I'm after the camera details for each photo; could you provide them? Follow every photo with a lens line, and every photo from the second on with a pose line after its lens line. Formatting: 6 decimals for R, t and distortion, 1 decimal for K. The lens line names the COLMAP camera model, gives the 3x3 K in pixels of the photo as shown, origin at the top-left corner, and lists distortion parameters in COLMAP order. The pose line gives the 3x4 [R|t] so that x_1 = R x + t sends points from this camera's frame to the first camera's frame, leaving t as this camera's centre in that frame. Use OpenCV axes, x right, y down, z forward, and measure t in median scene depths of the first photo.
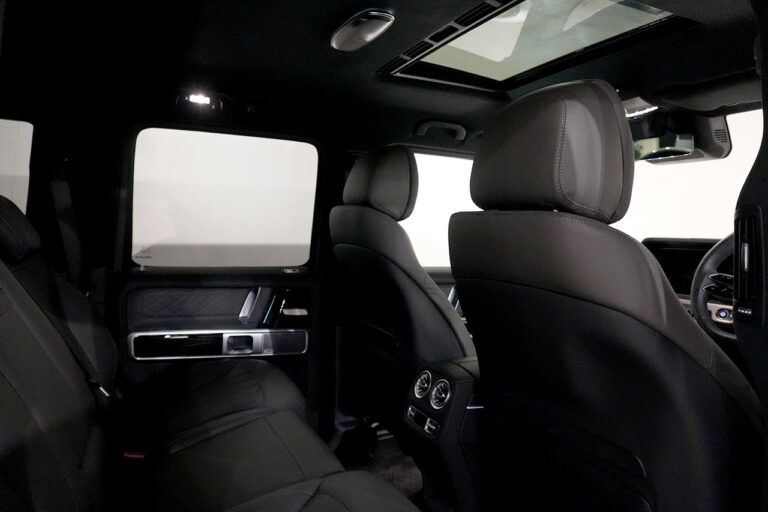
lens RADIAL K [[518.0, 0, 389.7], [0, 518.0, 252.0], [0, 0, 1]] dist [-0.039716, 0.026618]
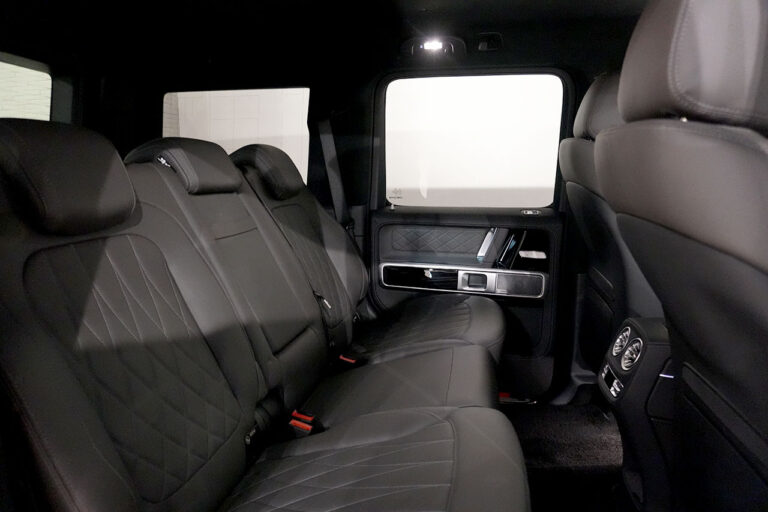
lens RADIAL K [[518.0, 0, 386.0], [0, 518.0, 253.0], [0, 0, 1]] dist [-0.039716, 0.026618]
pose [[0.803442, 0.060783, -0.592273, 0.183569], [-0.000163, 0.994797, 0.101872, 0.015194], [0.595383, -0.081752, 0.799272, 0.064723]]
